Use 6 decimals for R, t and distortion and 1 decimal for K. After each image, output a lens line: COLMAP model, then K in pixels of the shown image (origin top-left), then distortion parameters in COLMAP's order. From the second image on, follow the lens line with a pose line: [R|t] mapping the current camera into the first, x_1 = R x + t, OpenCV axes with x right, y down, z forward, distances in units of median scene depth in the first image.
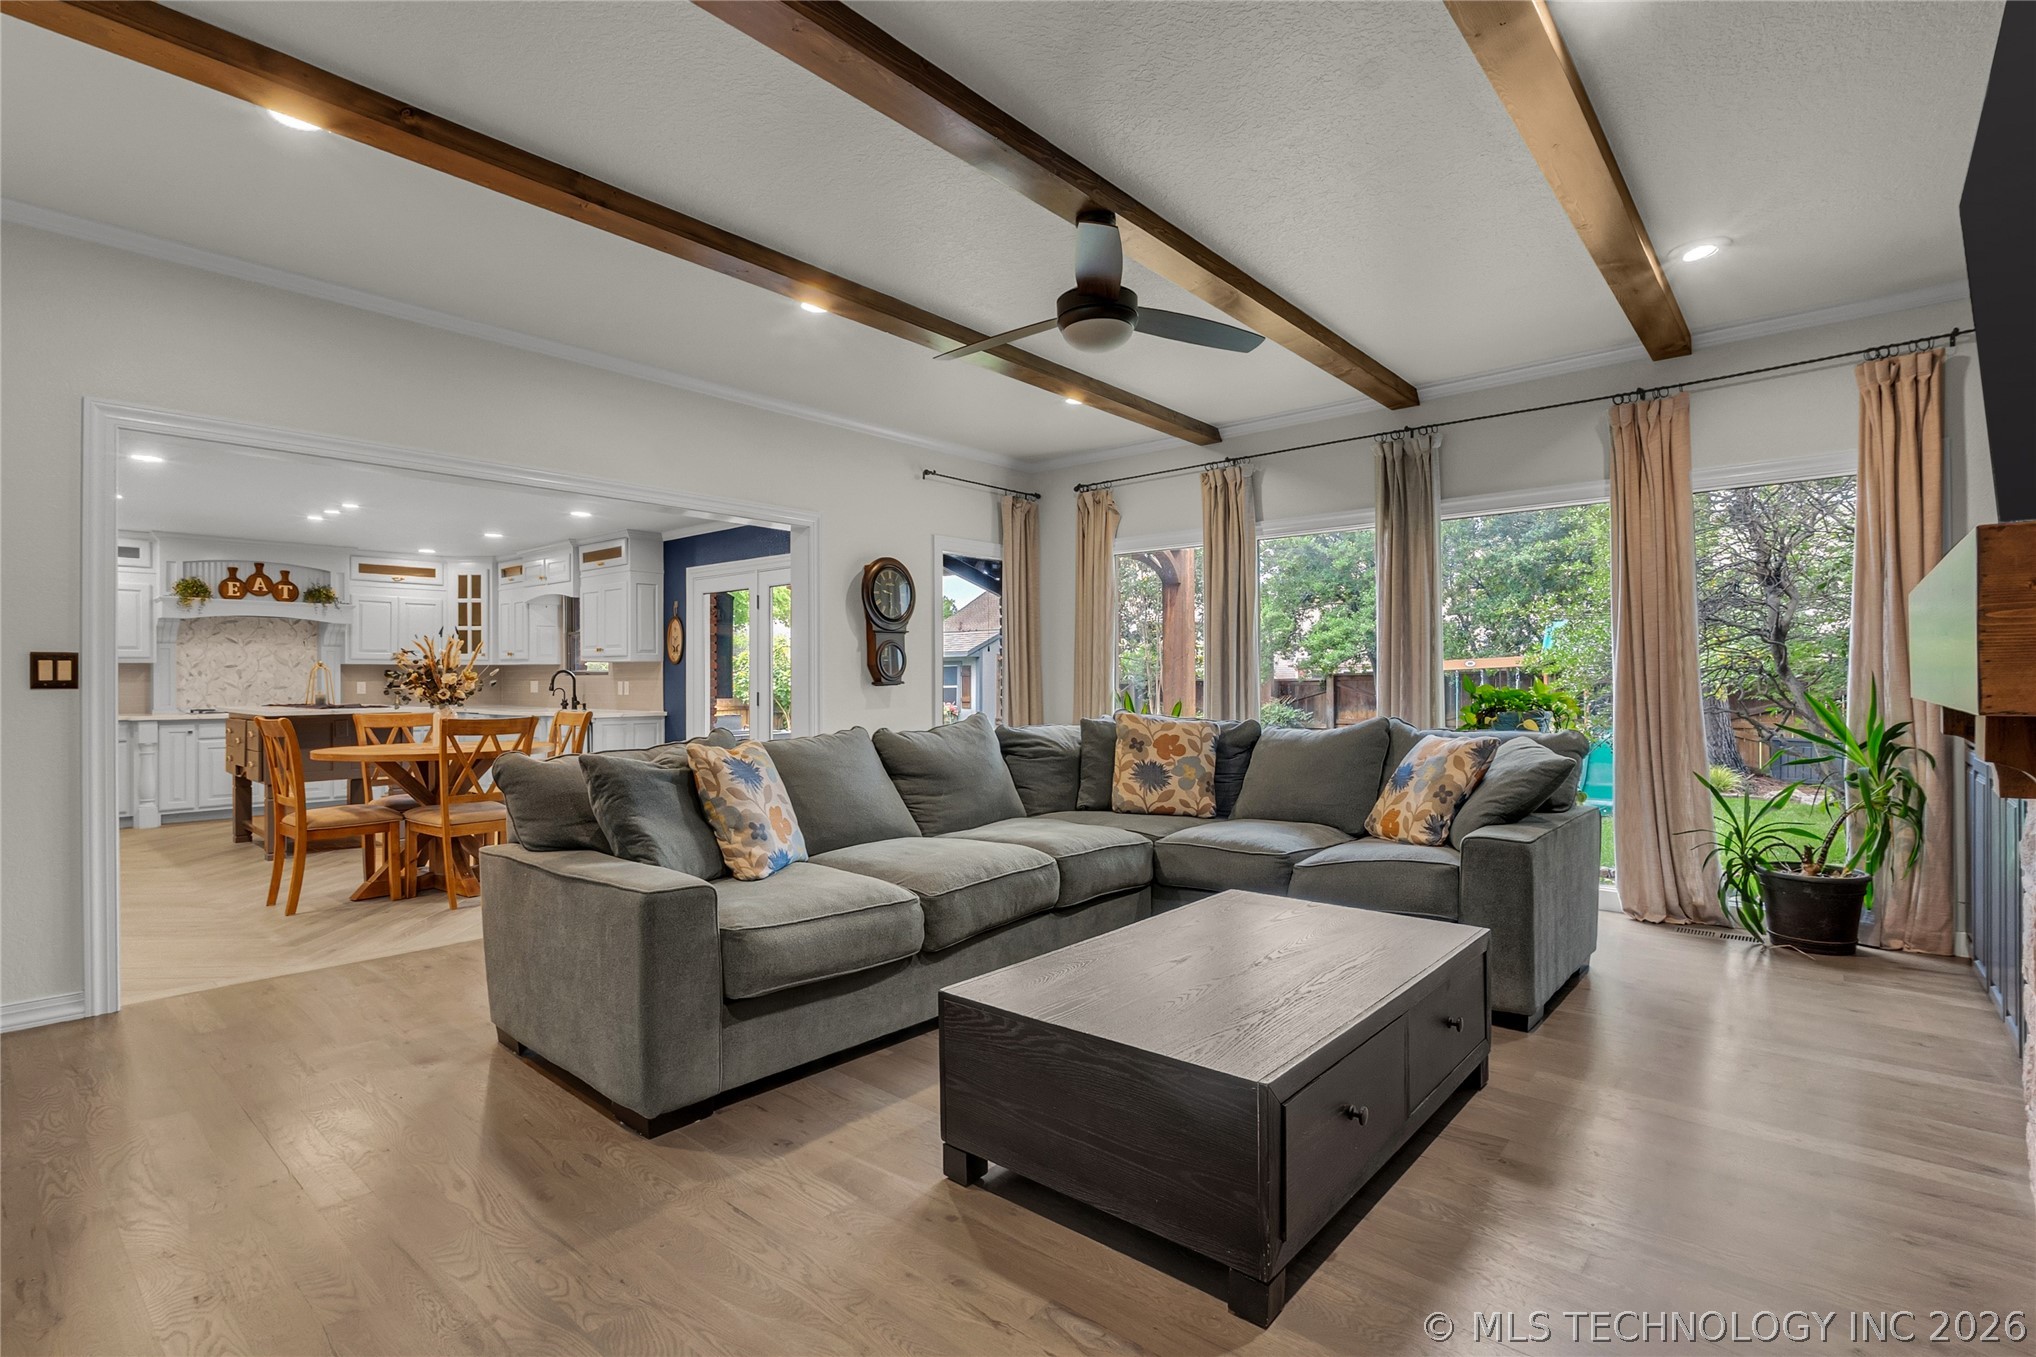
lens RADIAL K [[974.8, 0, 996.5], [0, 974.8, 677.8], [0, 0, 1]] dist [-0.009081, -0.000301]
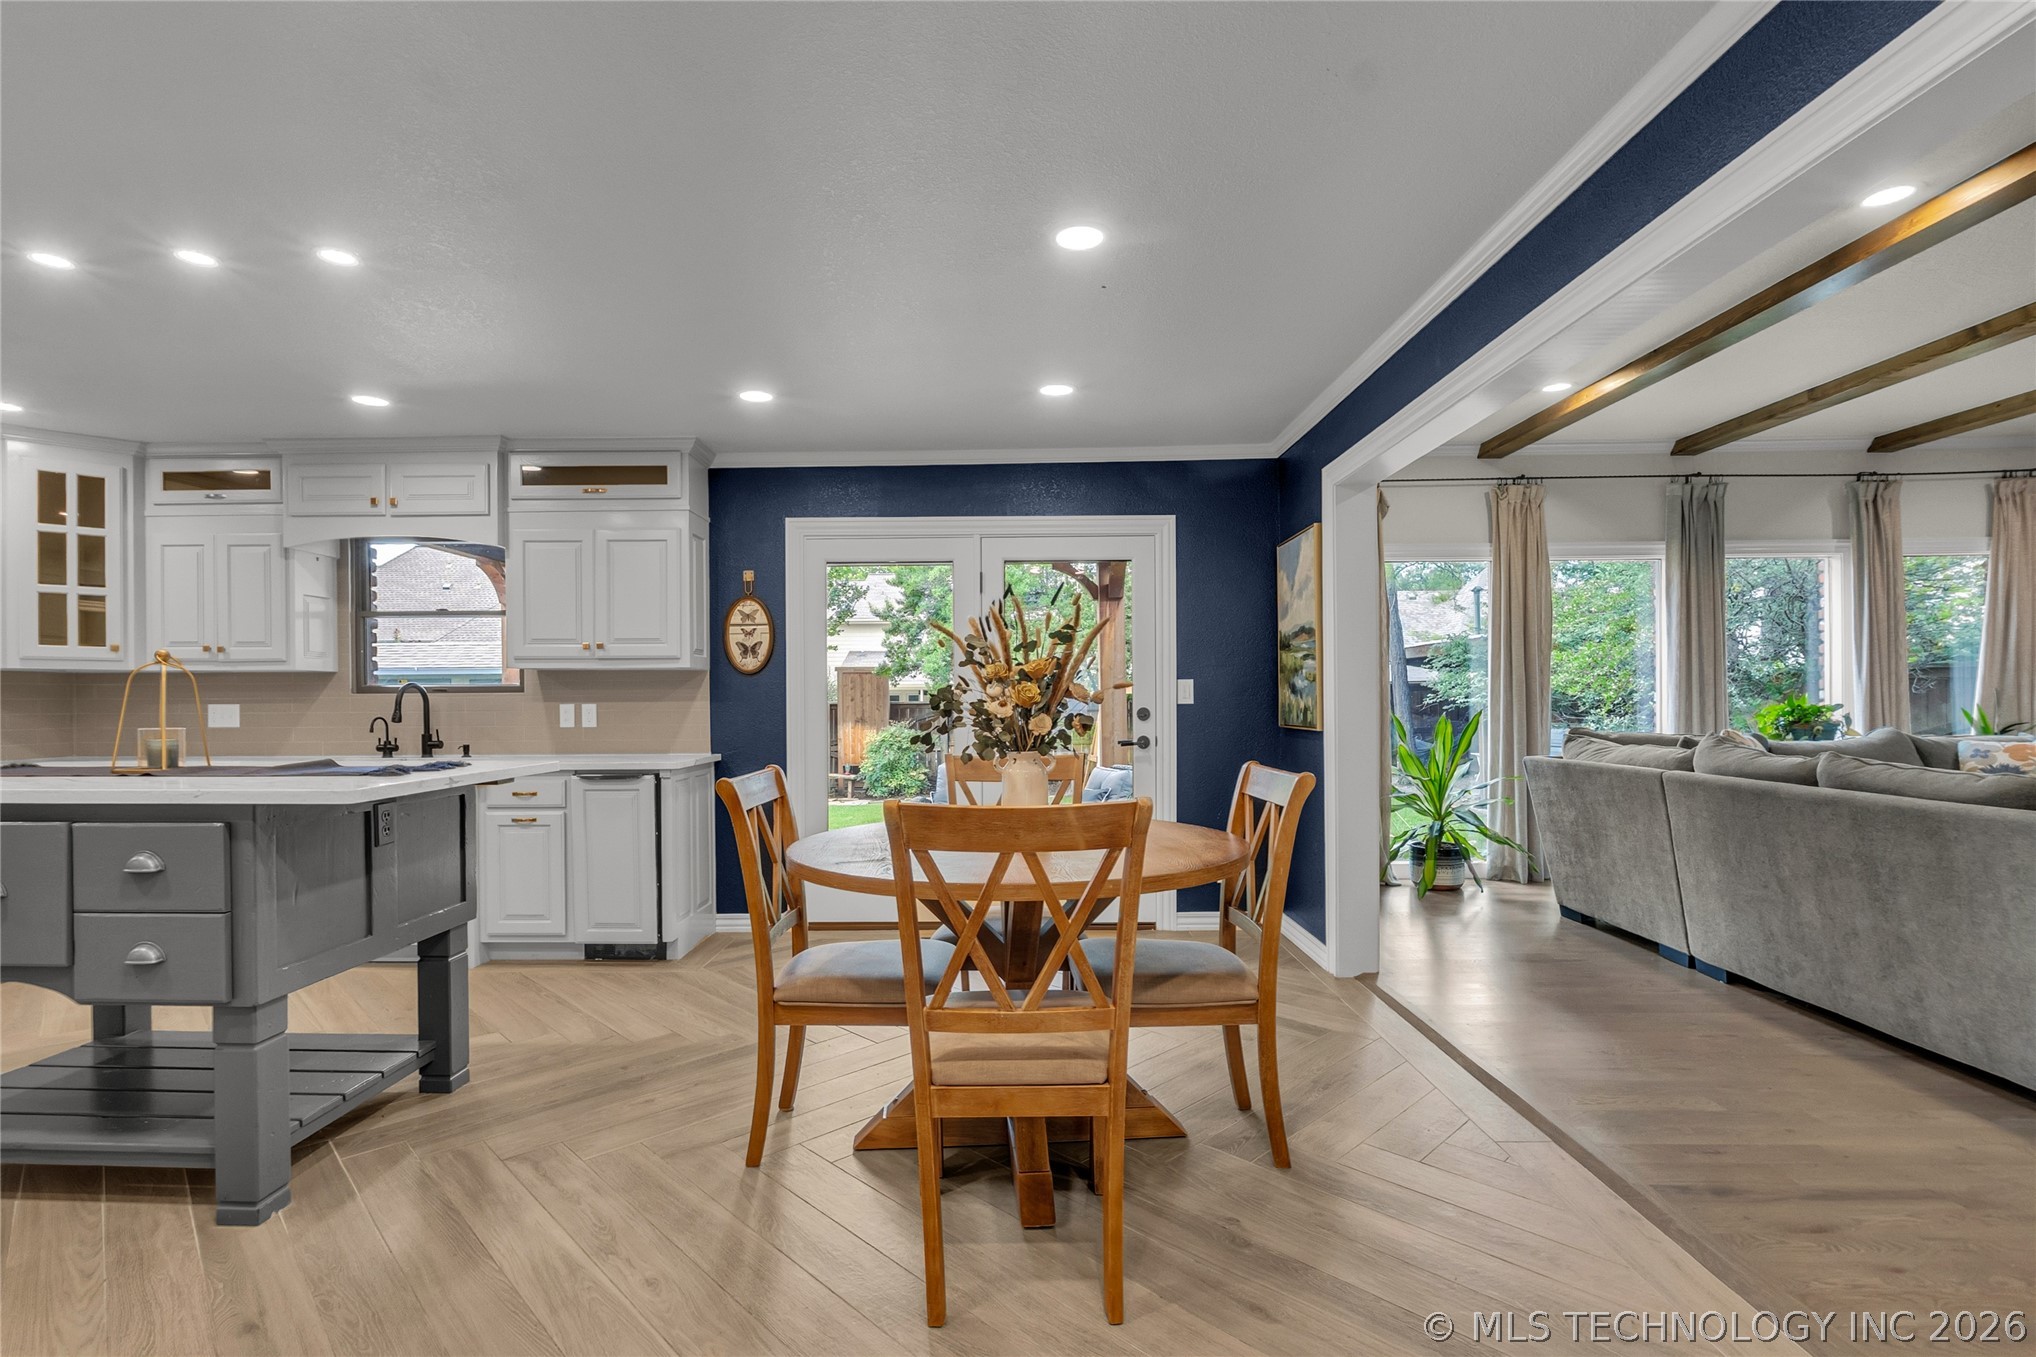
lens RADIAL K [[974.8, 0, 1002.5], [0, 974.8, 700.5], [0, 0, 1]] dist [-0.009081, -0.000301]
pose [[0.759404, -0.001688, 0.650617, -0.766190], [0.002350, 0.999997, -0.000148, 0.003292], [-0.650615, 0.001641, 0.759406, 0.557916]]
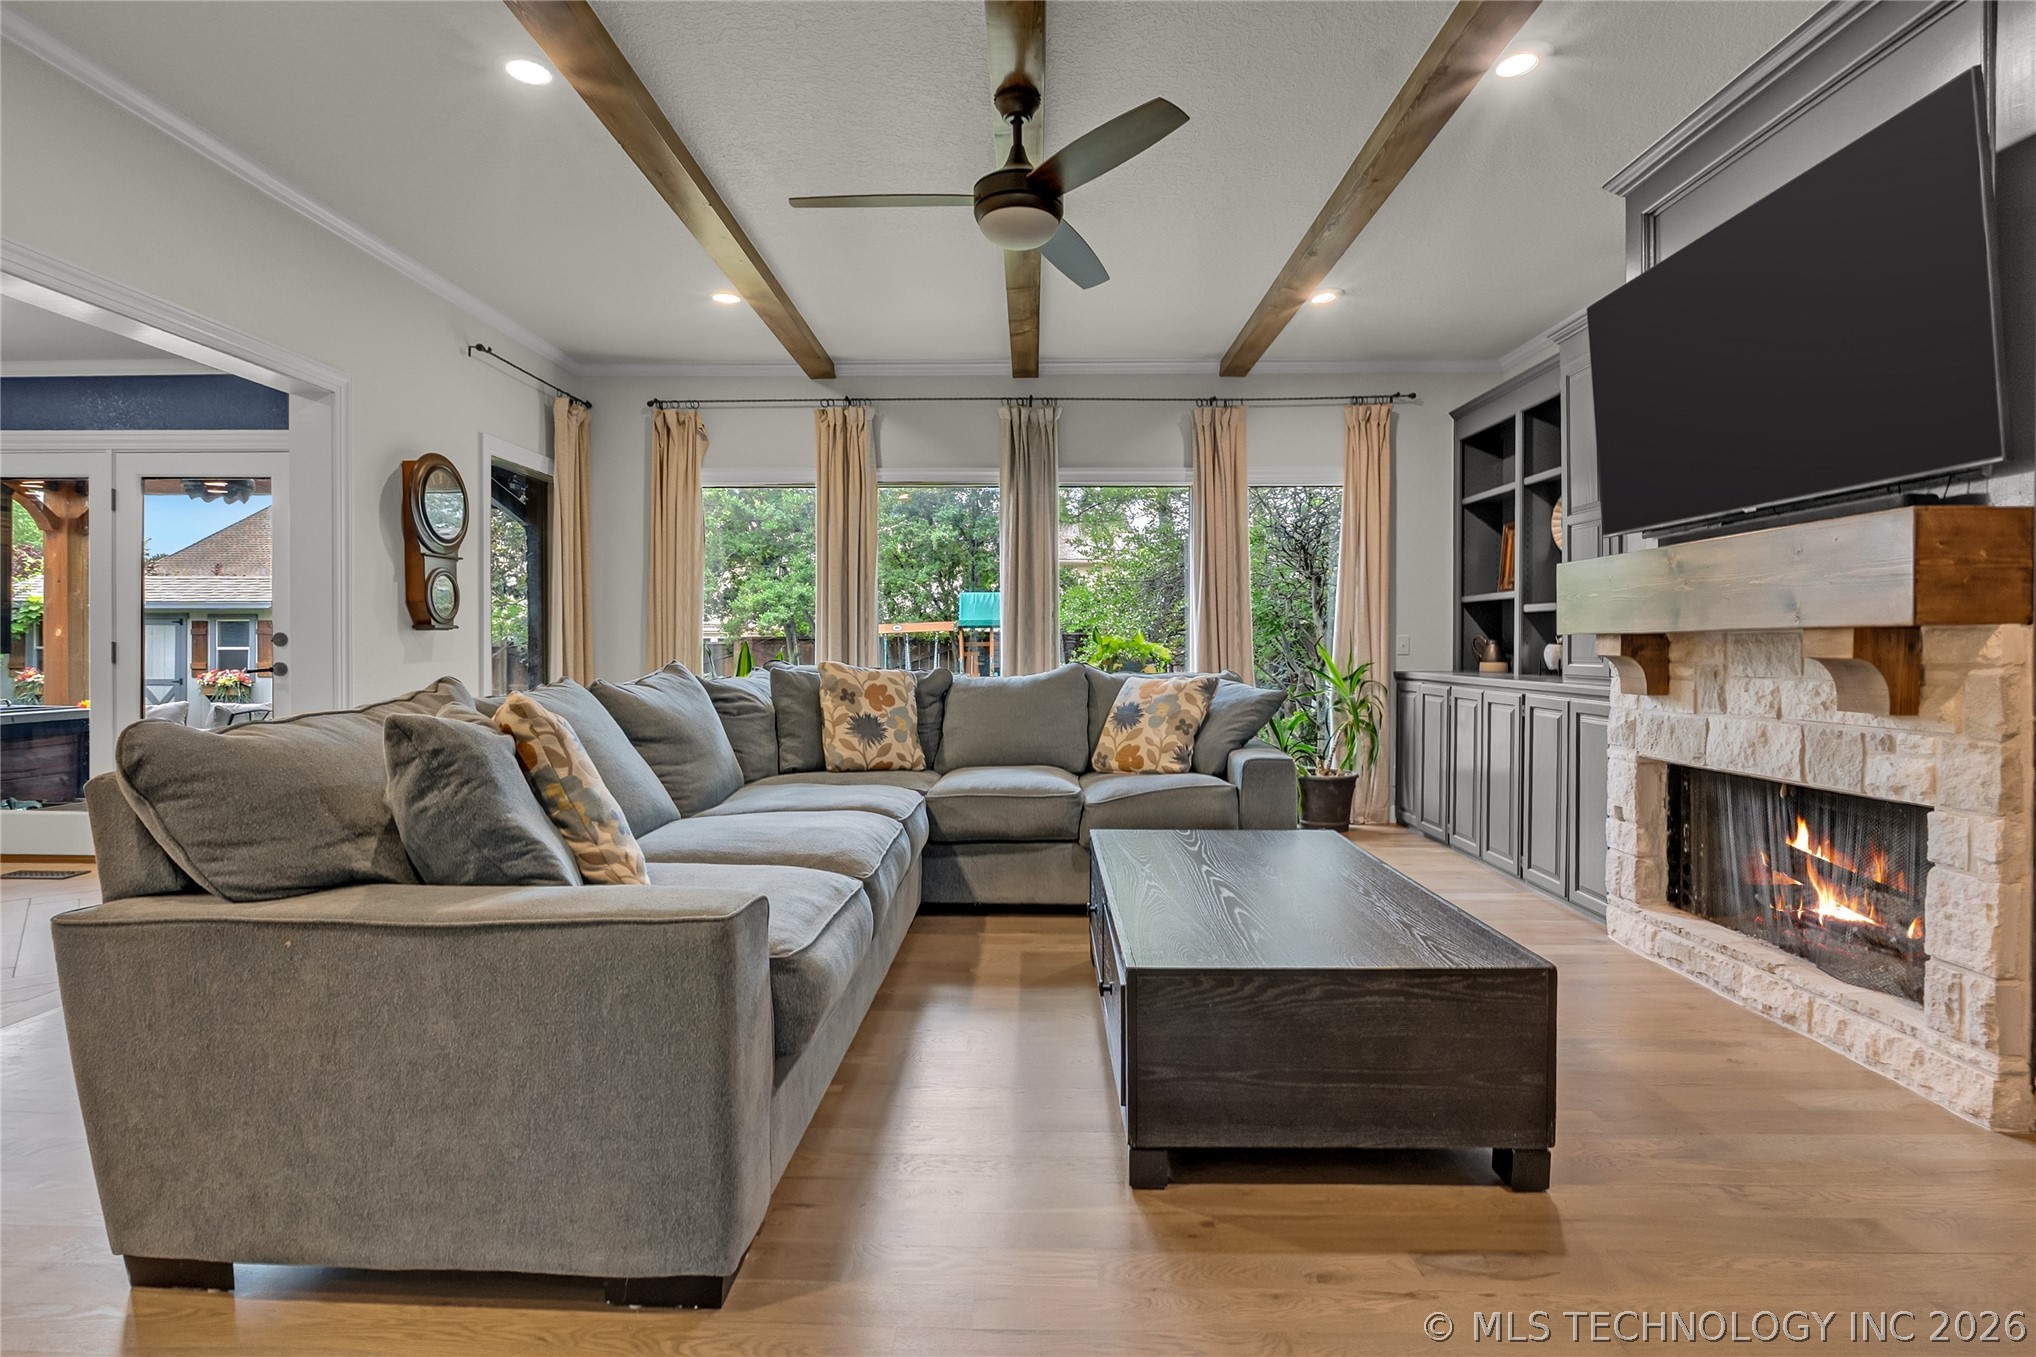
lens RADIAL K [[974.8, 0, 1030.2], [0, 974.8, 658.9], [0, 0, 1]] dist [-0.009081, -0.000301]
pose [[0.754808, -0.001344, 0.655944, -0.244245], [-0.006673, 0.999930, 0.009727, 0.018566], [-0.655911, -0.011719, 0.754747, 0.158510]]
